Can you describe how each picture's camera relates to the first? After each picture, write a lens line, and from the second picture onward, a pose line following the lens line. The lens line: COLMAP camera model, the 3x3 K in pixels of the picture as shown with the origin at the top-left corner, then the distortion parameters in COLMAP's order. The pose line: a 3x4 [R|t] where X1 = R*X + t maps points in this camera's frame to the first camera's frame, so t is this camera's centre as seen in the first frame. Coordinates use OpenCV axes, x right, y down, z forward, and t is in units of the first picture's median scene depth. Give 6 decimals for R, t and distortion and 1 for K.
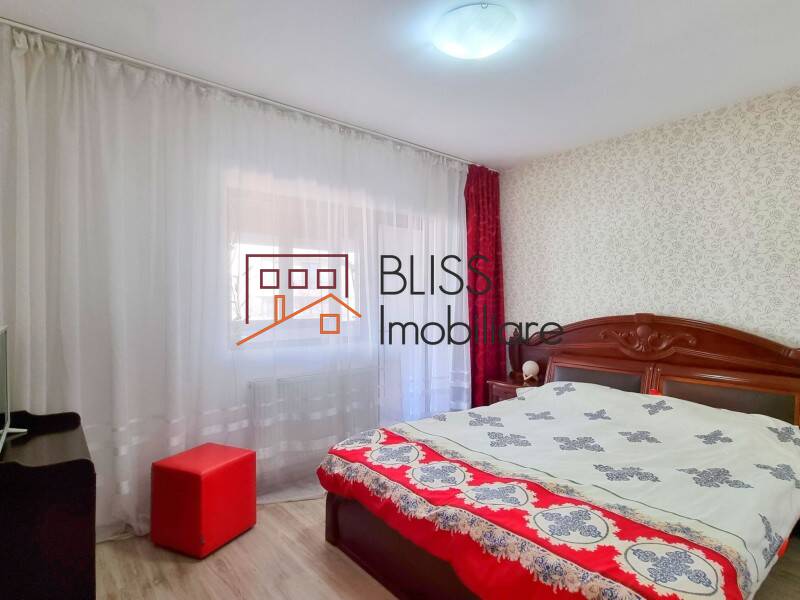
lens RADIAL K [[436.6, 0, 400.8], [0, 436.6, 301.5], [0, 0, 1]] dist [0.001697, -0.001473]
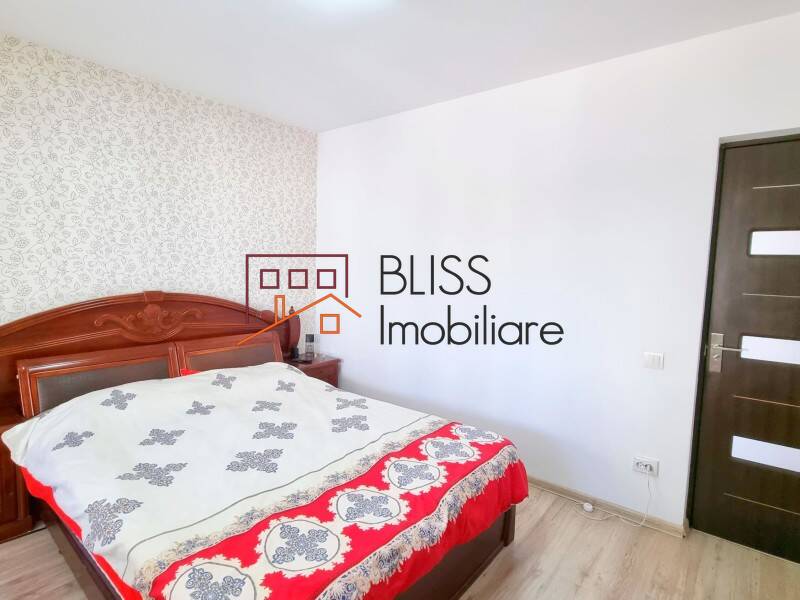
lens RADIAL K [[436.6, 0, 402.1], [0, 436.6, 302.0], [0, 0, 1]] dist [0.001697, -0.001473]
pose [[-0.194651, -0.085753, 0.977117, -0.508420], [-0.021750, 0.996303, 0.083104, -0.042880], [-0.980631, -0.005076, -0.195797, 0.795998]]
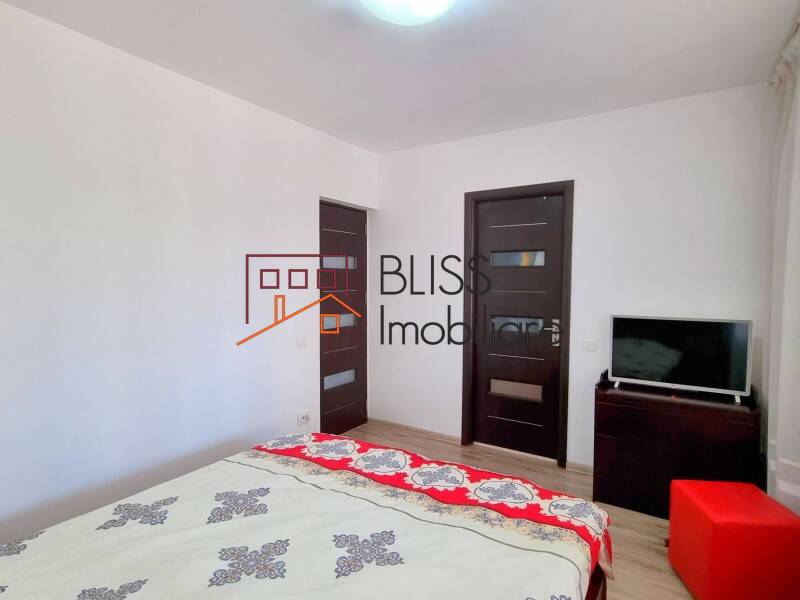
lens RADIAL K [[436.6, 0, 399.8], [0, 436.6, 300.1], [0, 0, 1]] dist [0.001697, -0.001473]
pose [[-0.956857, 0.008821, -0.290427, 0.330188], [-0.005575, 0.998798, 0.048704, -0.044838], [0.290507, 0.048221, -0.955657, 1.386867]]
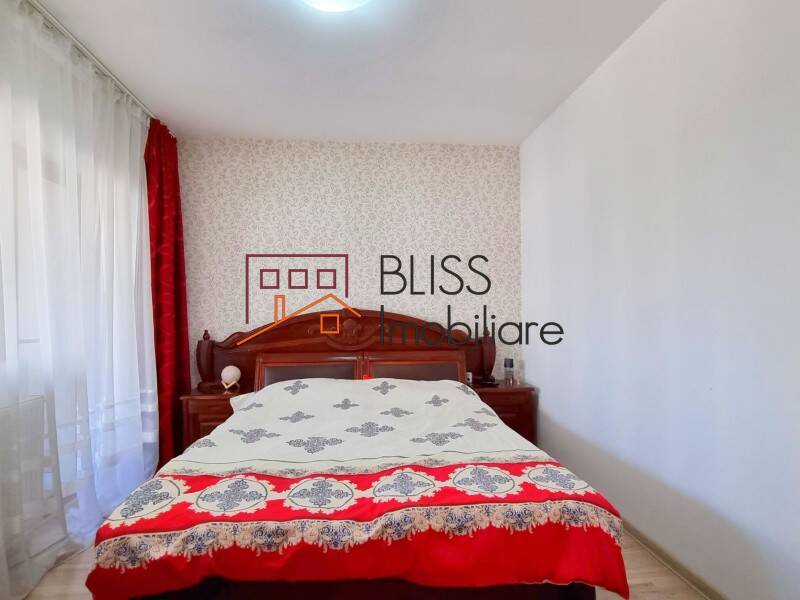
lens RADIAL K [[462.6, 0, 403.2], [0, 462.6, 303.3], [0, 0, 1]] dist [0.000103, 0.000521]
pose [[0.561857, 0.009093, 0.827184, -0.389528], [0.009971, 0.999793, -0.017763, 0.044315], [-0.827174, 0.018228, 0.561650, 0.280865]]
